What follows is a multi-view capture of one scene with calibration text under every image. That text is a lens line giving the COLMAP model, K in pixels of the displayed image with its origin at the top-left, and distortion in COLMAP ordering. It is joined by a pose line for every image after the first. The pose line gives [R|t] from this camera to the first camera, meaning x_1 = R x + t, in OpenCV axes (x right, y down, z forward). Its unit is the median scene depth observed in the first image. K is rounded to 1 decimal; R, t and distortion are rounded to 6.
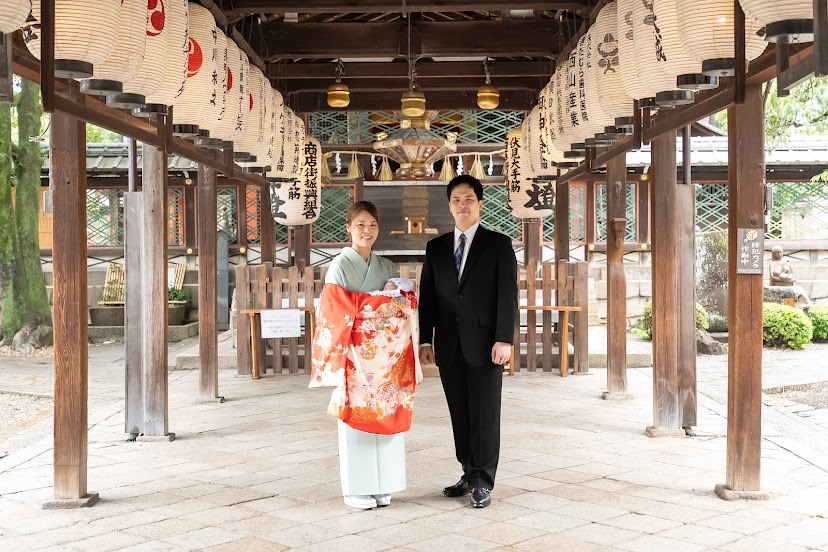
lens RADIAL K [[4237.5, 0, 413.6], [0, 4237.5, 276.3], [0, 0, 1]] dist [0.292502, 0.000000]
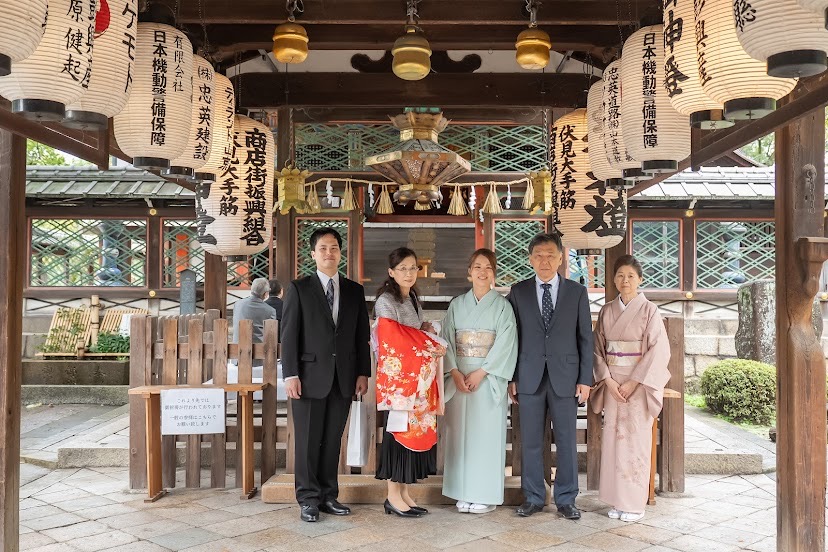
lens RADIAL K [[4237.5, 0, 414.3], [0, 4237.5, 275.3], [0, 0, 1]] dist [0.292502, 0.000000]
pose [[0.999919, 0.012616, -0.001360, 0.000905], [-0.012630, 0.999859, -0.011027, -0.001340], [0.001221, 0.011043, 0.999938, 0.223228]]
